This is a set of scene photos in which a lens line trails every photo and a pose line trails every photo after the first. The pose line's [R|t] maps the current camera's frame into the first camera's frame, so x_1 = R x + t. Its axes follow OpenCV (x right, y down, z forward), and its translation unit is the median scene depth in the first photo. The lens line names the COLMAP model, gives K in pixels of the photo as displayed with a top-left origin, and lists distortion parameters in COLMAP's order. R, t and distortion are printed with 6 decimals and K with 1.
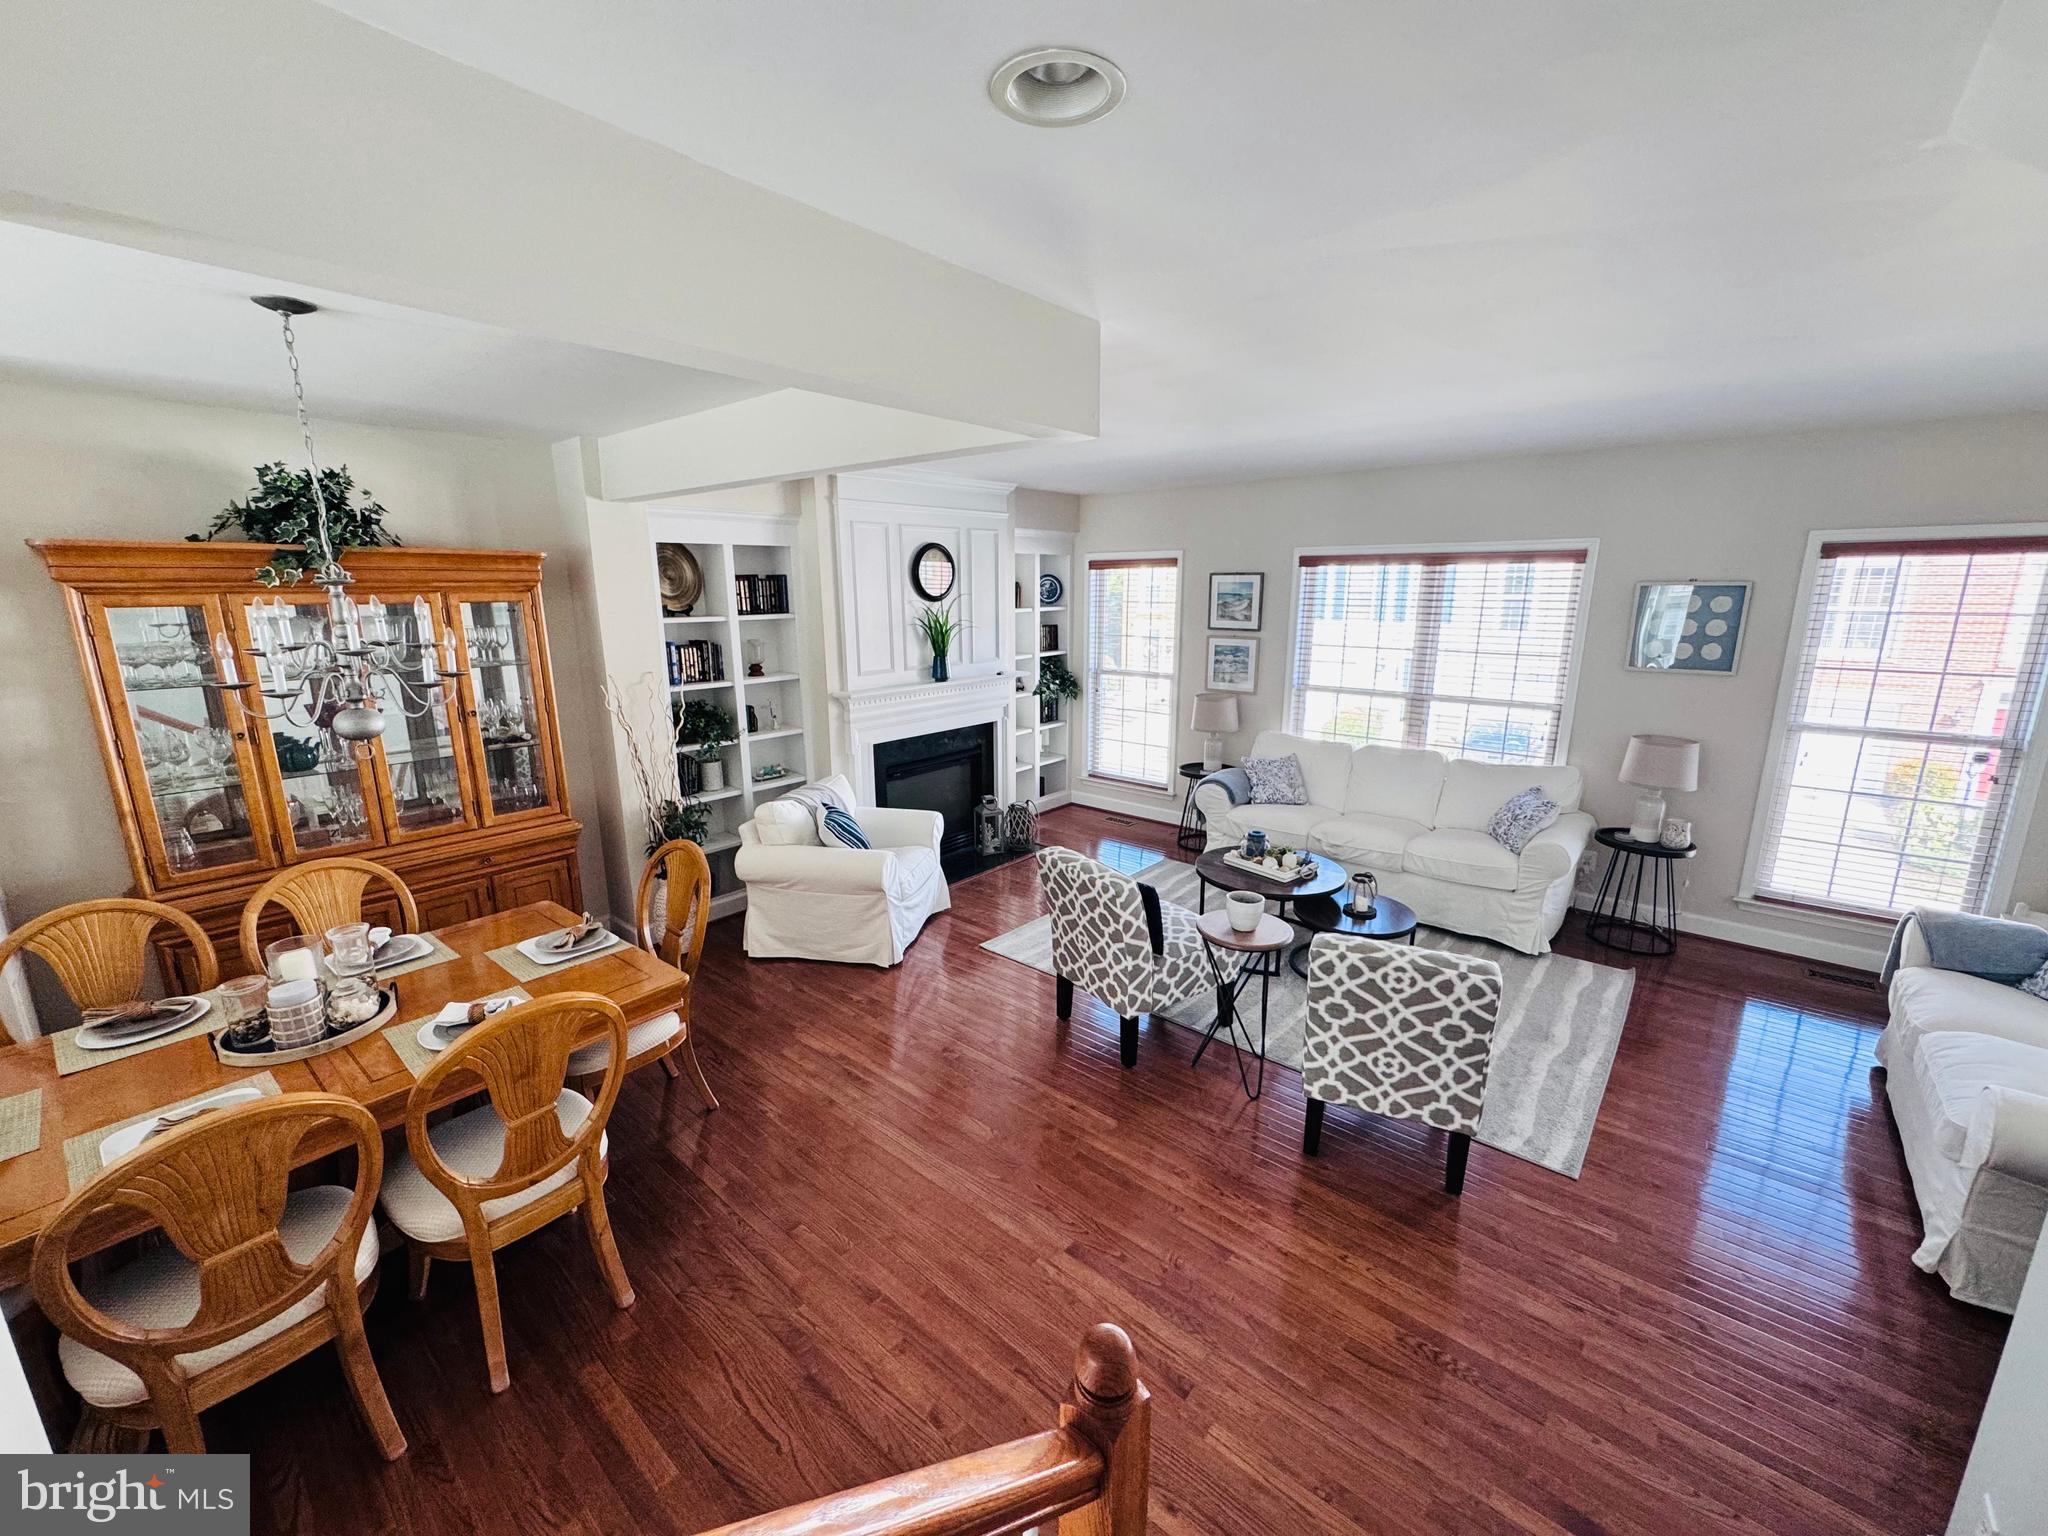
lens RADIAL K [[819.9, 0, 1028.0], [0, 819.9, 765.9], [0, 0, 1]] dist [-0.002674, 0.000032]
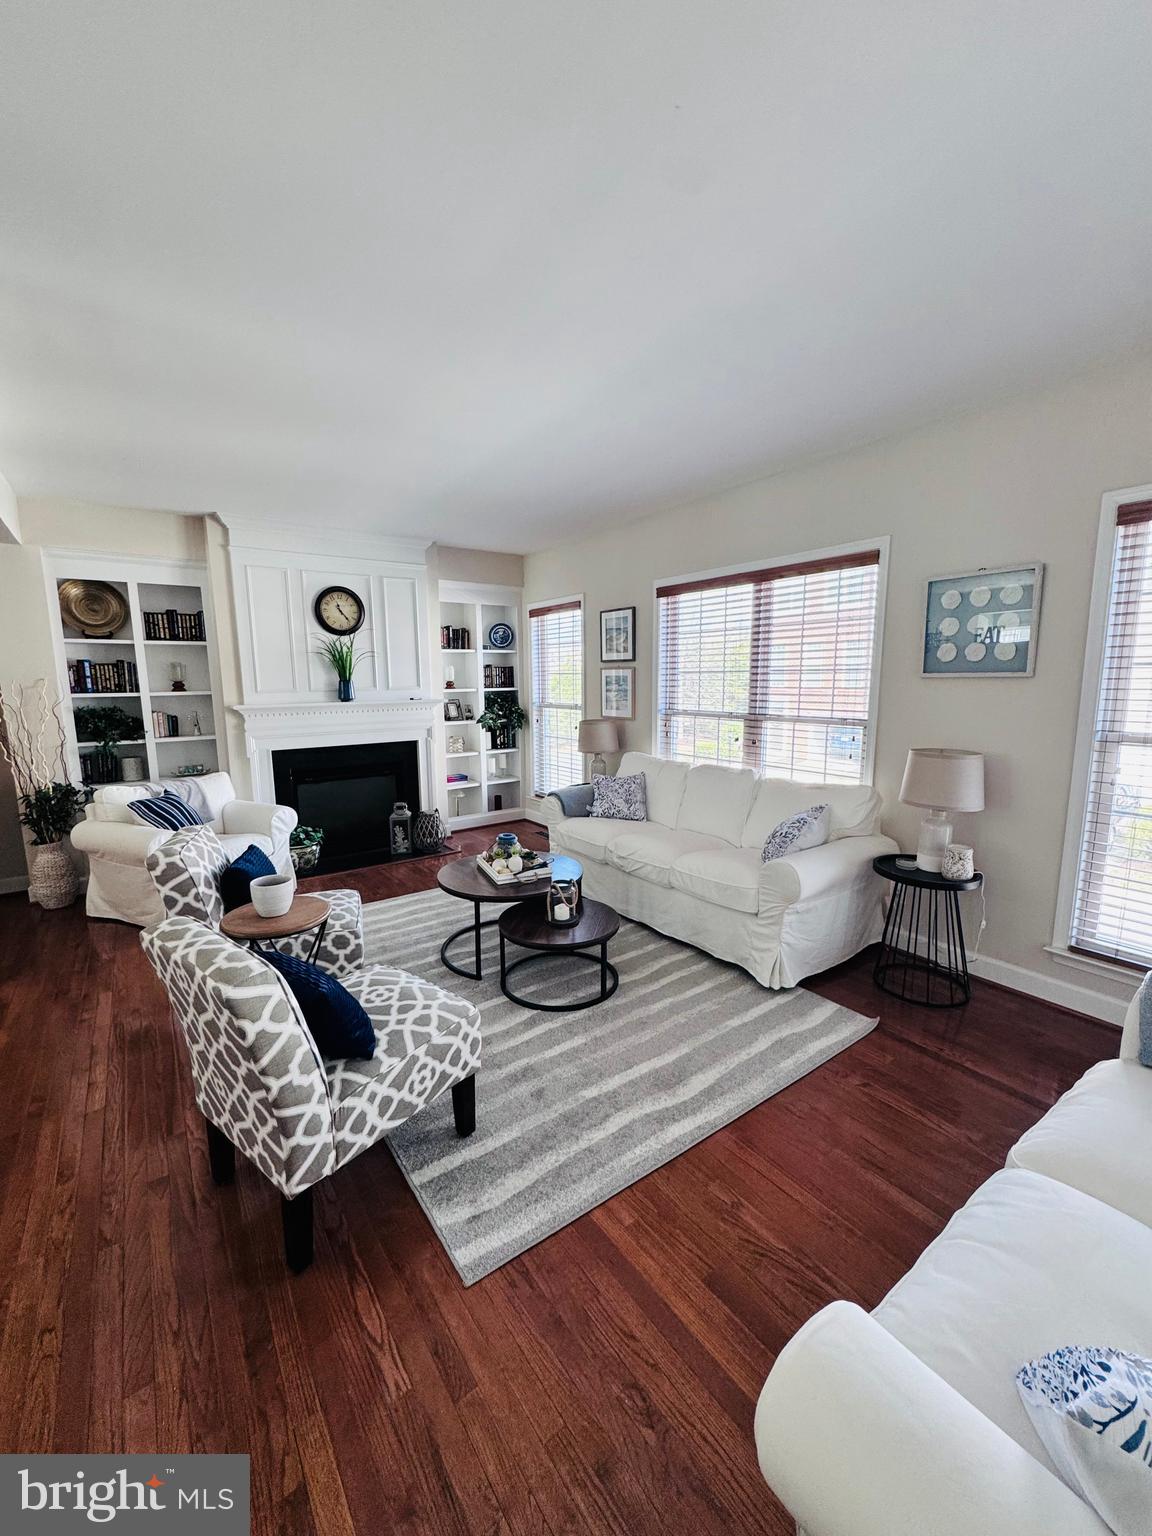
lens RADIAL K [[614.9, 0, 574.7], [0, 614.9, 771.3], [0, 0, 1]] dist [-0.002674, 0.000032]
pose [[0.971938, 0.031038, -0.233181, 0.437532], [-0.046213, 0.997134, -0.059899, 0.035778], [0.230653, 0.068994, 0.970587, 0.225737]]
